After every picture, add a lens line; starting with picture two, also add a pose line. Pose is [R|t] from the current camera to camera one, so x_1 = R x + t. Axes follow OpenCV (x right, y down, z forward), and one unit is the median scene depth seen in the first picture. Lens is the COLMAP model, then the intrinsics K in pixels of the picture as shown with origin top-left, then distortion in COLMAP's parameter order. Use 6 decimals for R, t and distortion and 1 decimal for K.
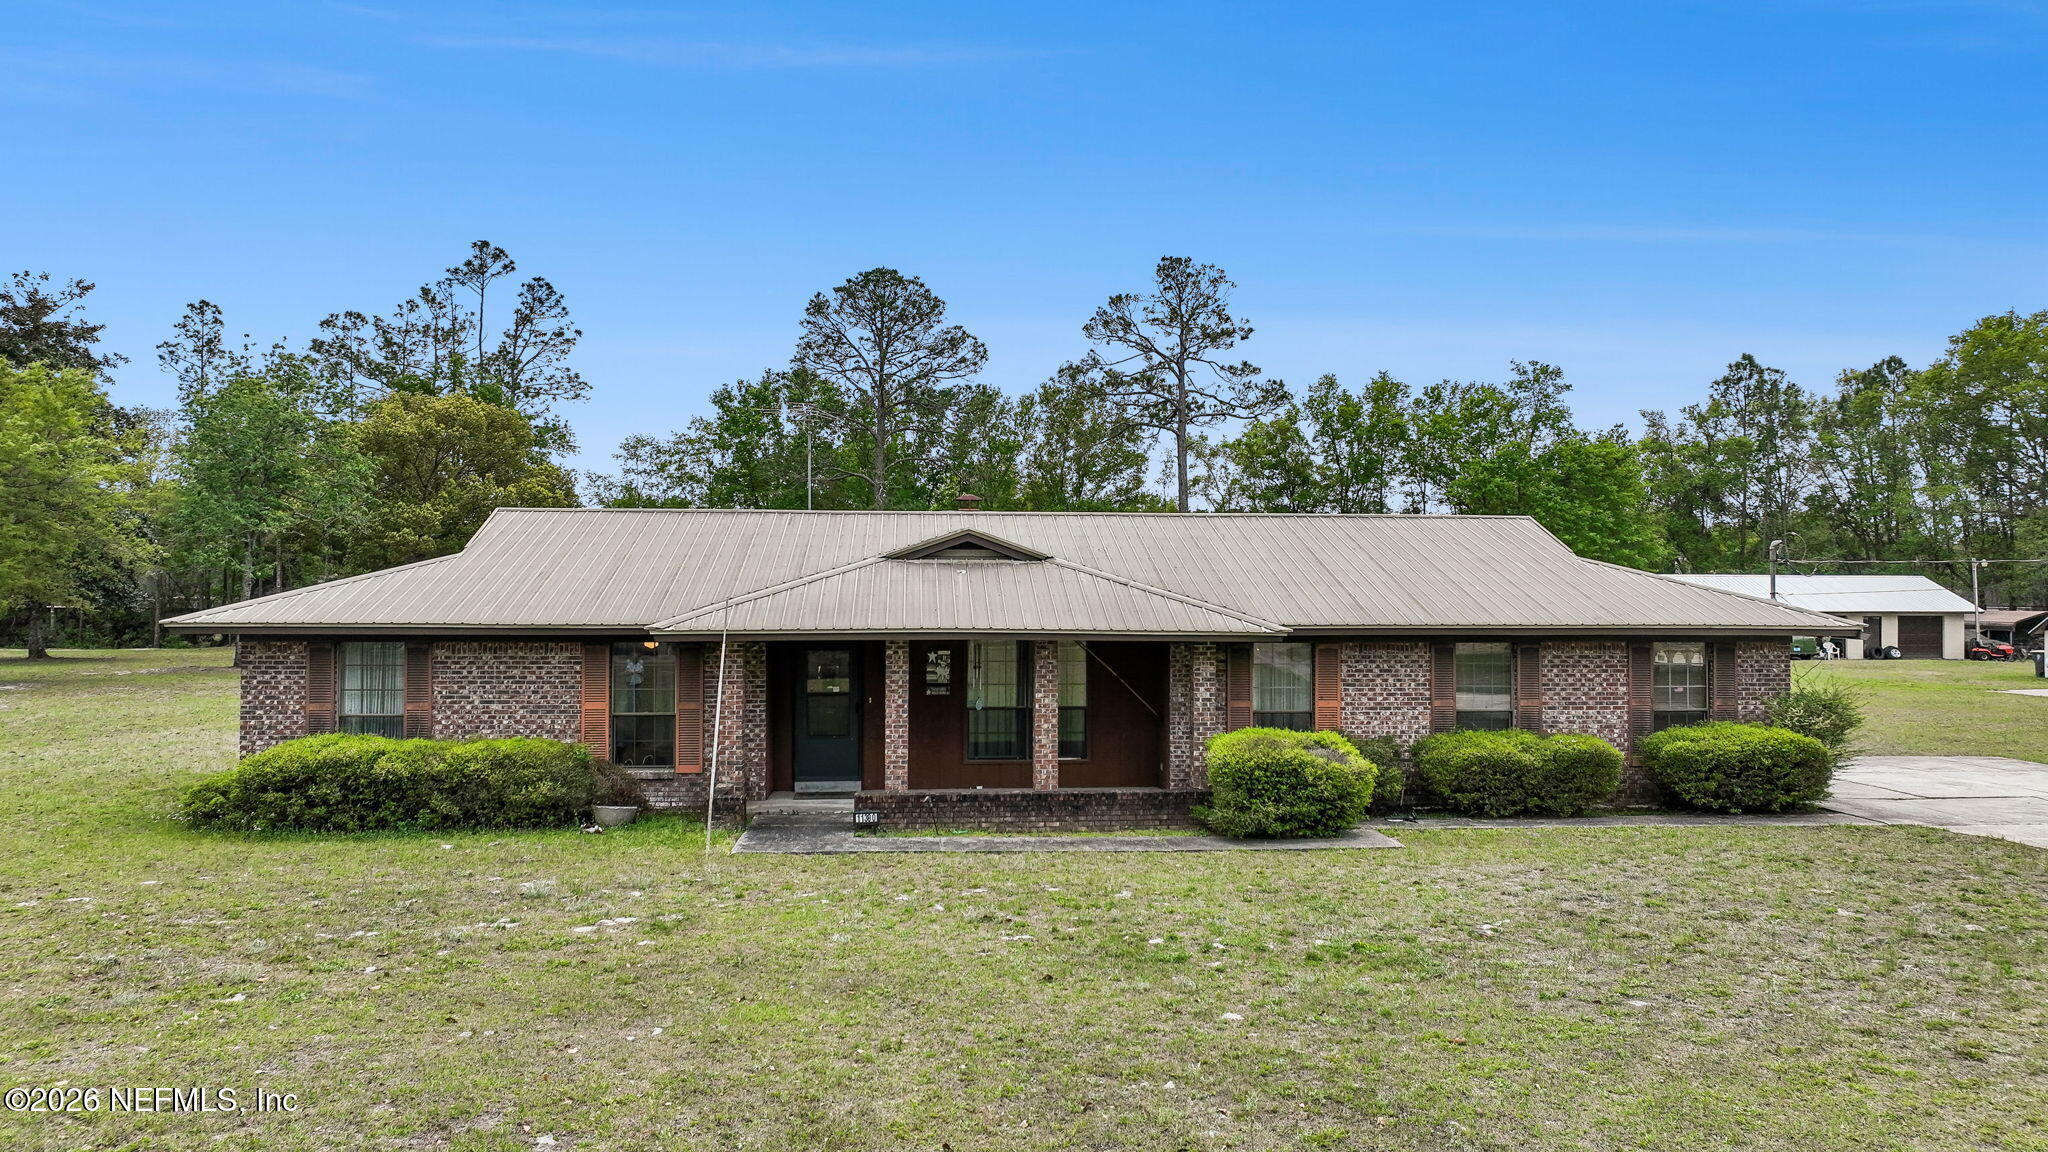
lens RADIAL K [[1435.5, 0, 1024.0], [0, 1435.5, 576.0], [0, 0, 1]] dist [-0.000575, 0.004492]
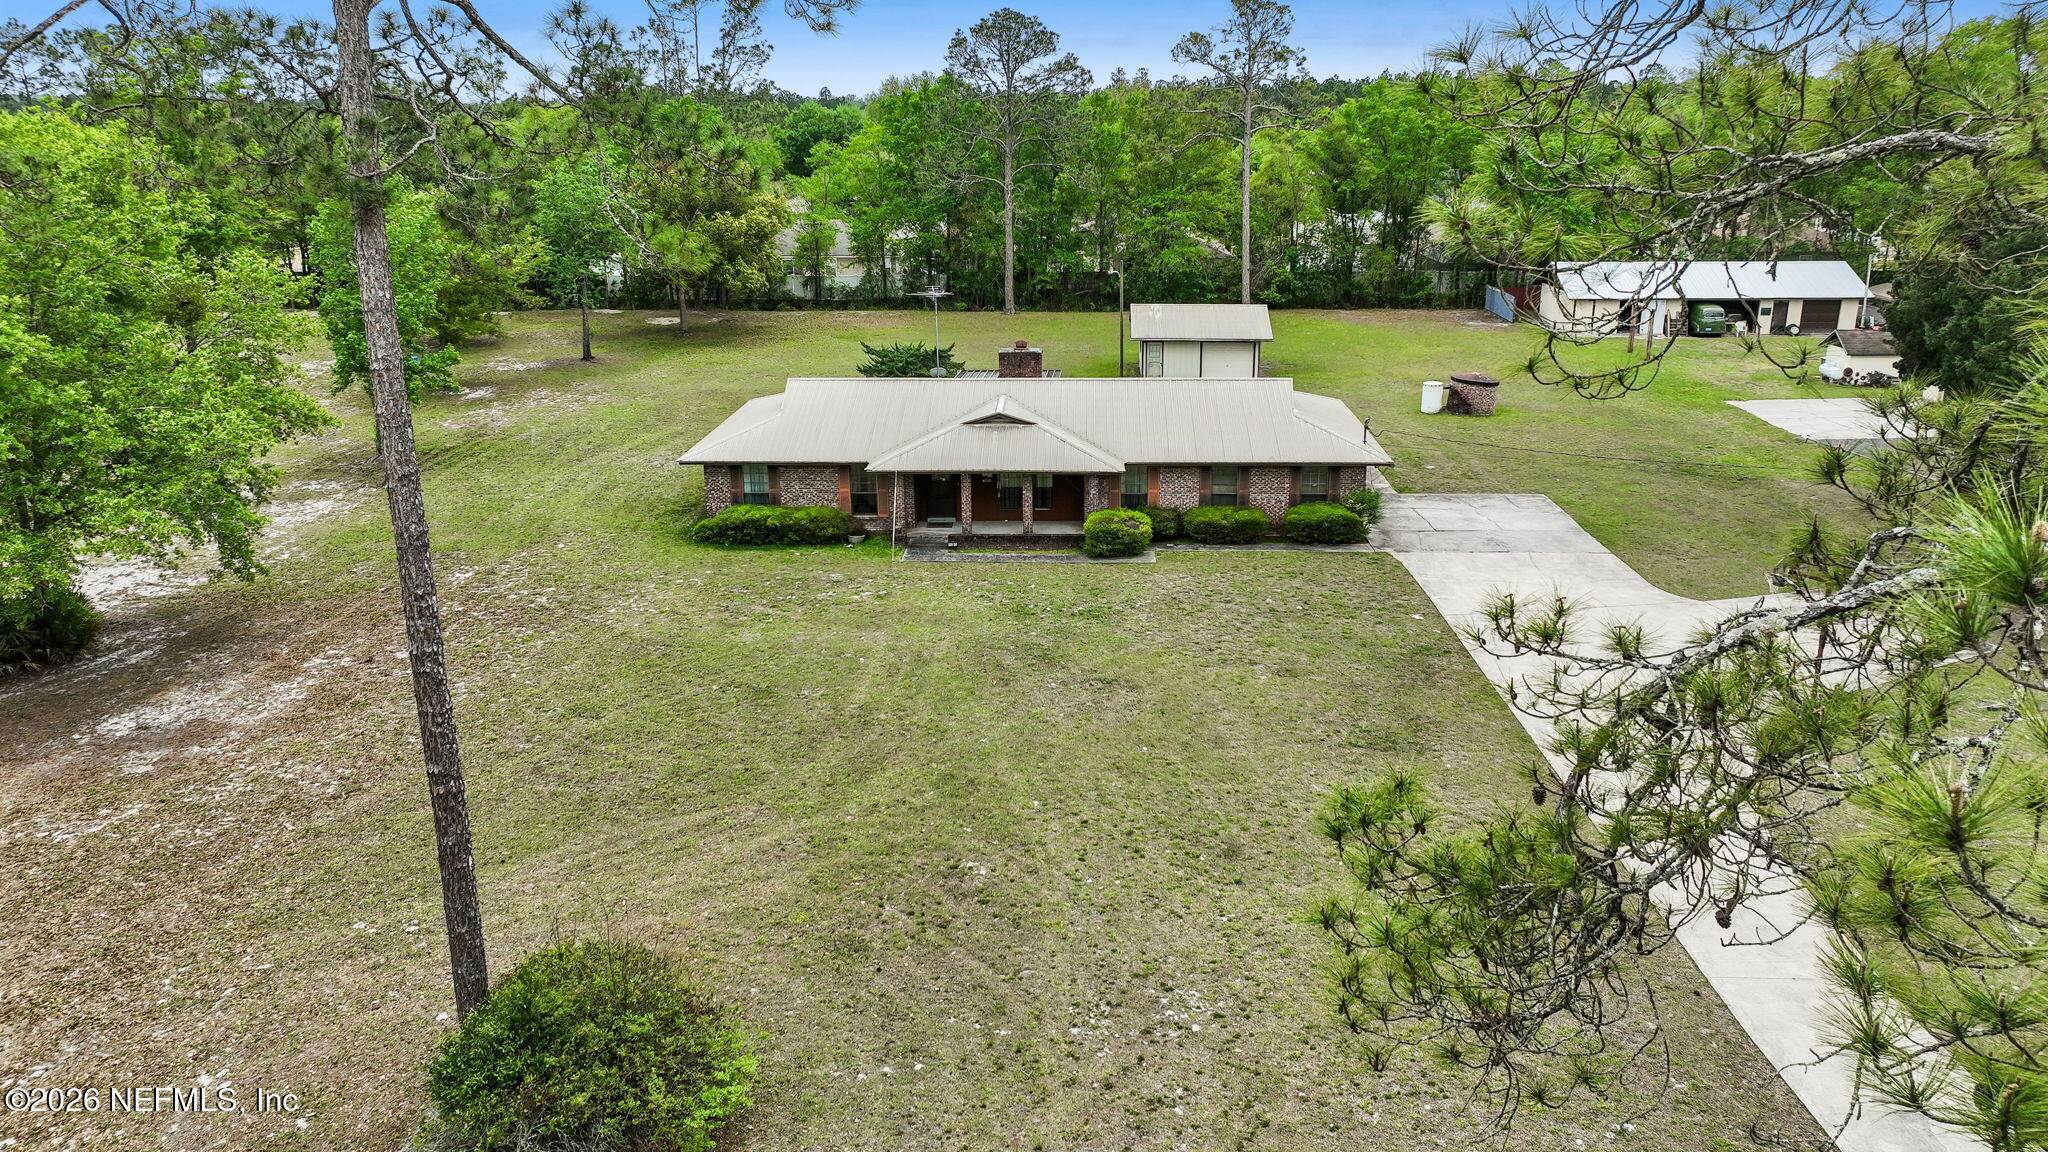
lens RADIAL K [[1440.0, 0, 1023.0], [0, 1440.0, 586.9], [0, 0, 1]] dist [0.000185, 0.008059]
pose [[0.992674, 0.025936, -0.118011, 0.080513], [0.012927, 0.948287, 0.317151, -0.143904], [0.120134, -0.316353, 0.941004, -0.359757]]
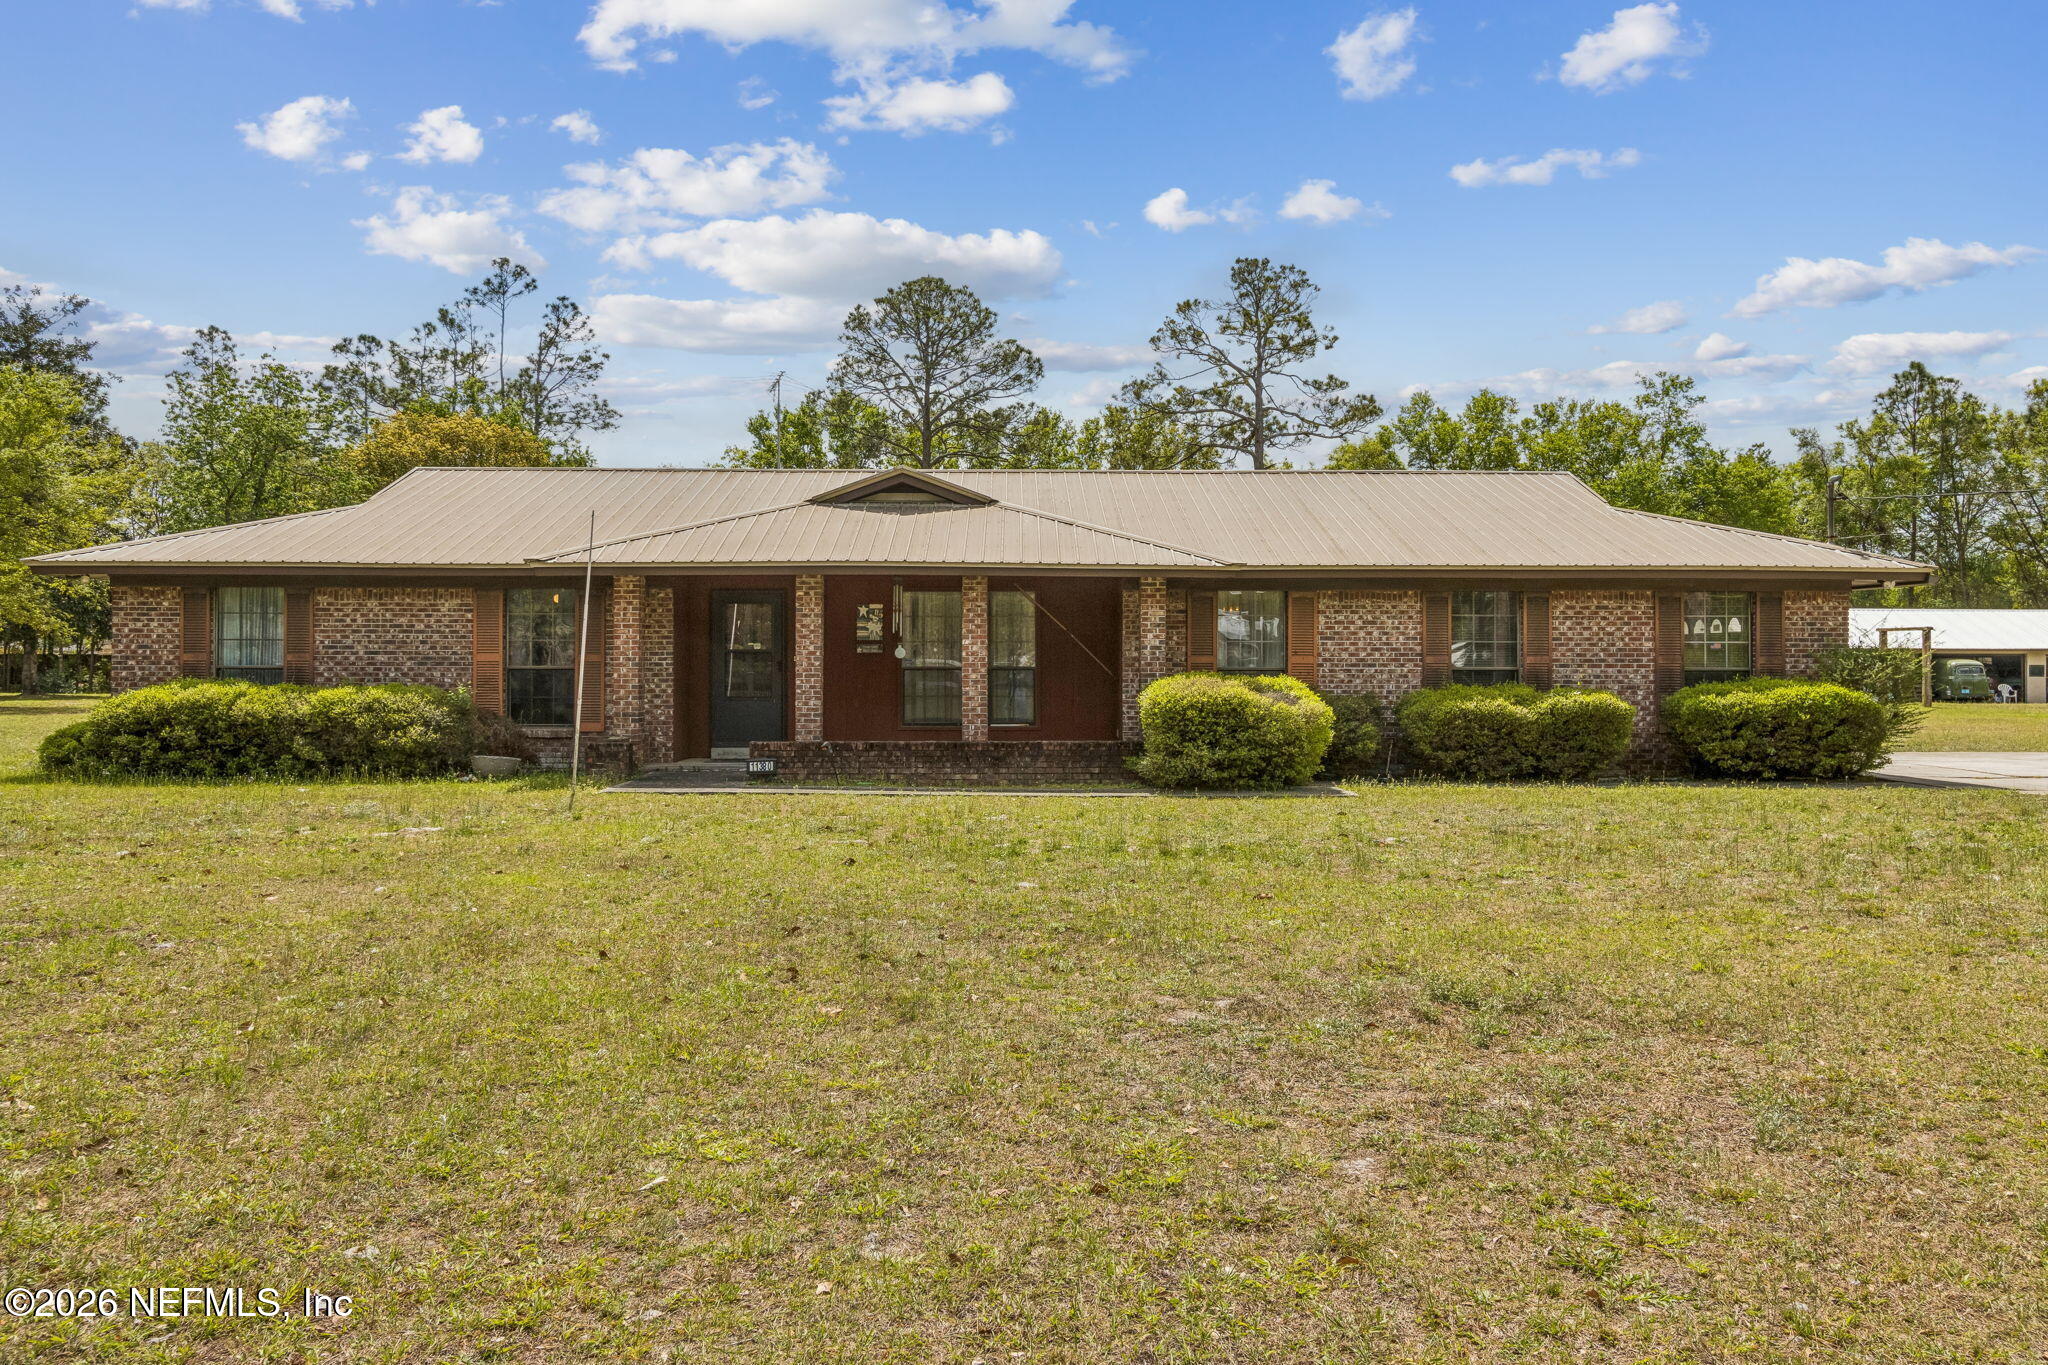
lens RADIAL K [[1572.7, 0, 1020.2], [0, 1572.7, 653.4], [0, 0, 1]] dist [0.005224, 0.001602]
pose [[0.997683, -0.001492, -0.068013, 0.029781], [0.001689, 0.999995, 0.002842, 0.023555], [0.068009, -0.002950, 0.997680, 0.006170]]
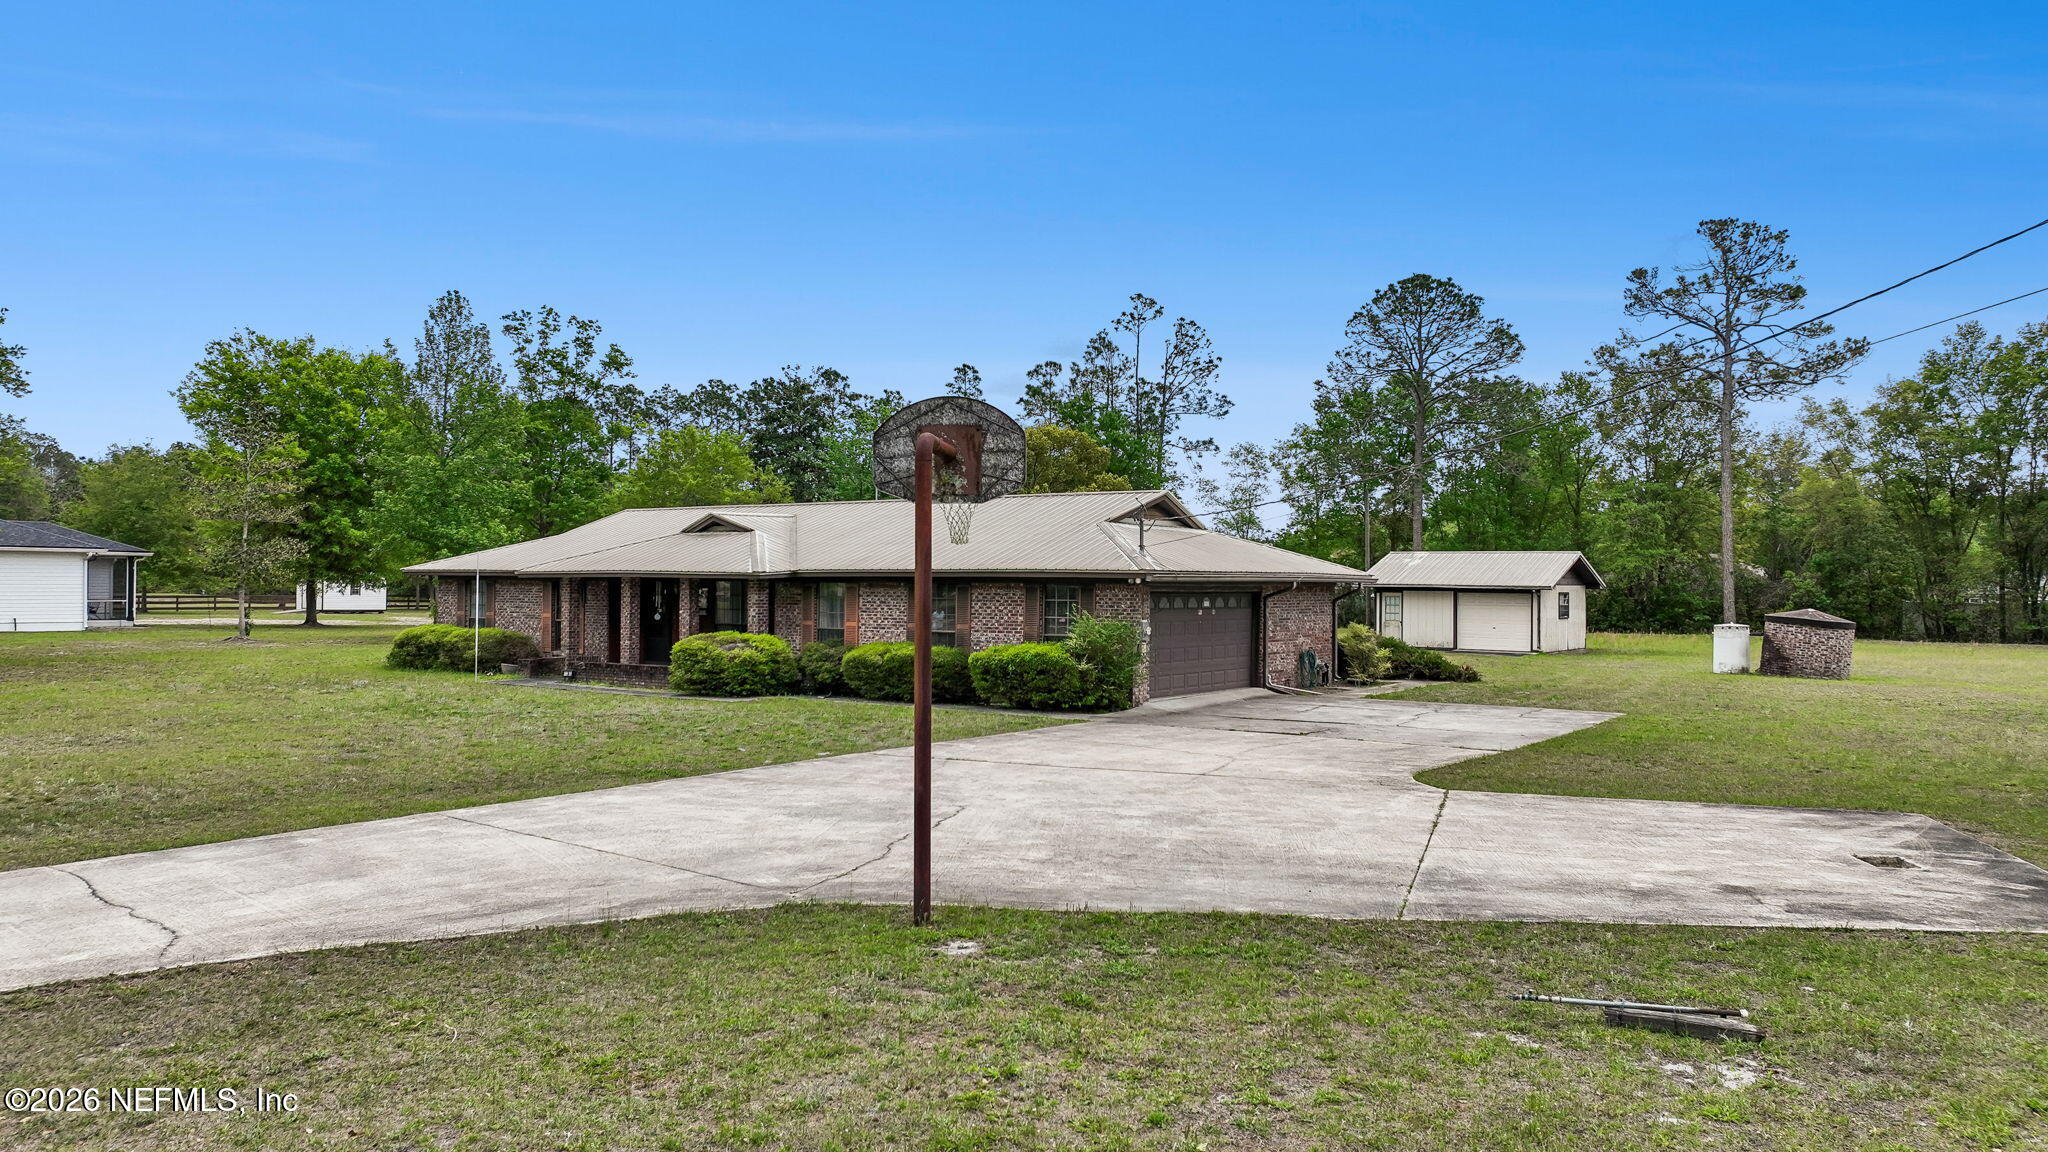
lens RADIAL K [[1416.7, 0, 1024.0], [0, 1416.7, 576.0], [0, 0, 1]] dist [-0.003257, 0.003009]
pose [[0.773954, -0.002330, -0.633238, 0.366514], [0.002248, 0.999997, -0.000932, 0.011870], [0.633238, -0.000702, 0.773957, -0.005969]]
